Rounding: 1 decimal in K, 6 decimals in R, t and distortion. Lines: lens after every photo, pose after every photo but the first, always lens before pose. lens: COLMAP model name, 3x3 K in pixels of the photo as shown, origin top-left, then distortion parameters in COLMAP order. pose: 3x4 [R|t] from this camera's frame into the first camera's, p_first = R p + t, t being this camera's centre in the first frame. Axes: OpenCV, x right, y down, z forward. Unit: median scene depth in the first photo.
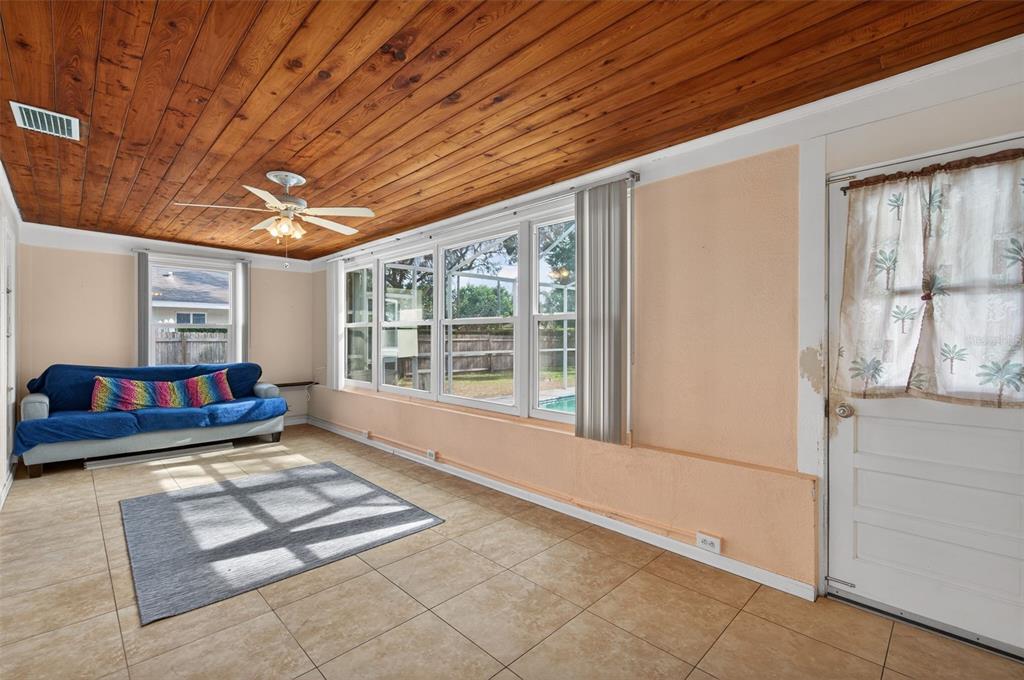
lens RADIAL K [[449.6, 0, 512.3], [0, 449.6, 338.3], [0, 0, 1]] dist [0.005123, -0.002891]
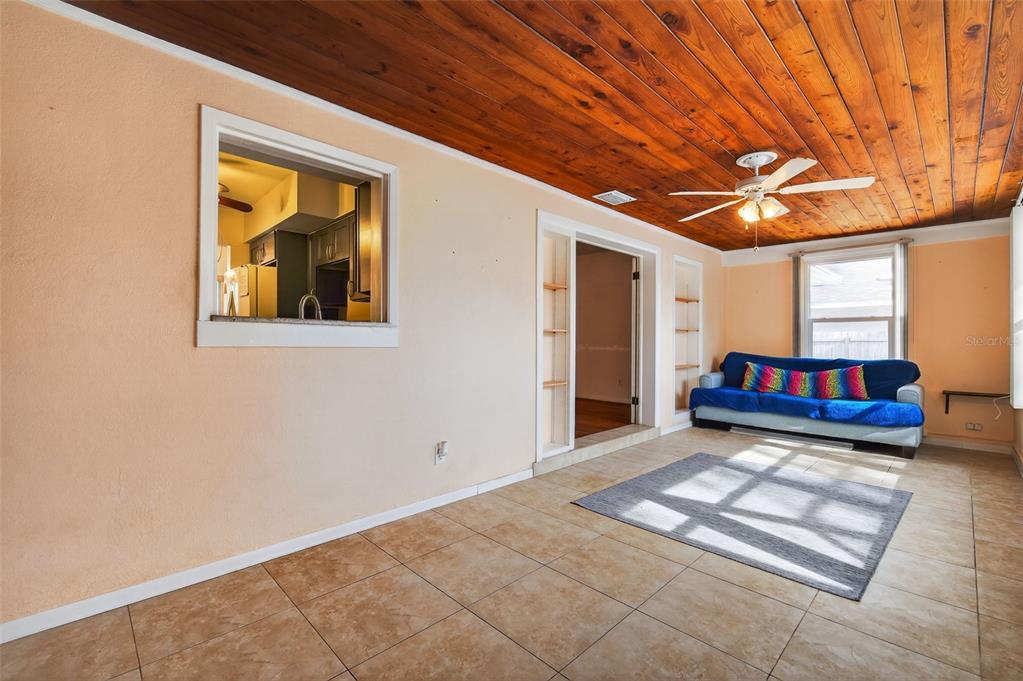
lens RADIAL K [[441.4, 0, 507.7], [0, 441.4, 343.3], [0, 0, 1]] dist [0.004039, -0.000262]
pose [[-0.010117, 0.008717, -0.999911, 0.442856], [-0.004071, 0.999953, 0.008759, 0.032240], [0.999941, 0.004159, -0.010081, 0.460203]]
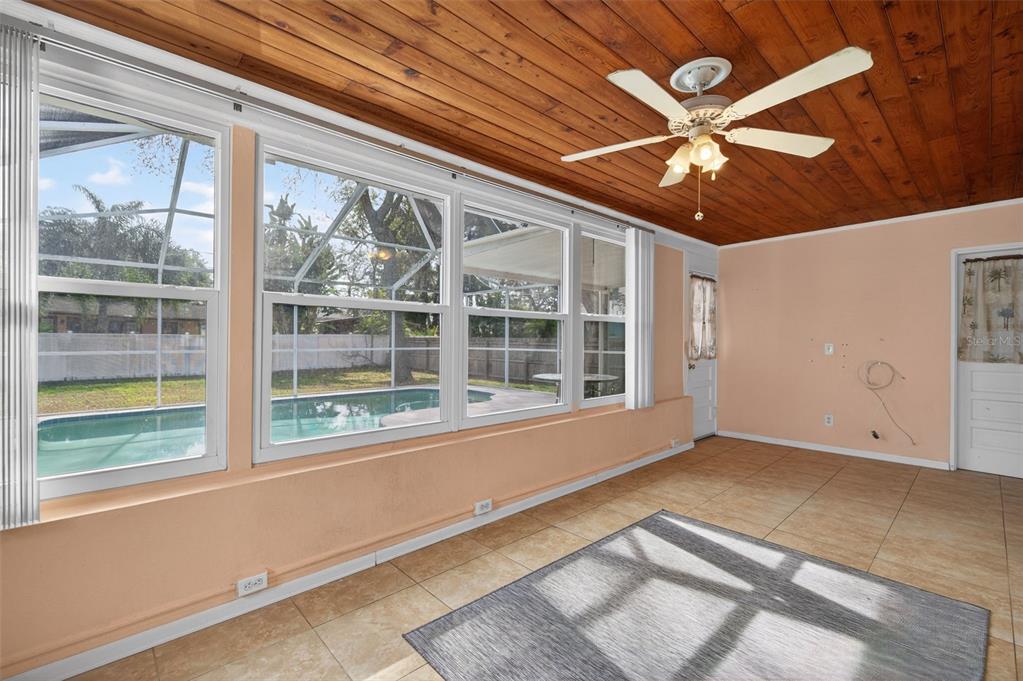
lens RADIAL K [[449.1, 0, 515.4], [0, 449.1, 335.8], [0, 0, 1]] dist [0.005123, -0.002891]
pose [[0.017505, 0.009681, 0.999800, -1.092458], [-0.001039, 0.999953, -0.009664, 0.012418], [-0.999846, -0.000869, 0.017514, 1.204691]]
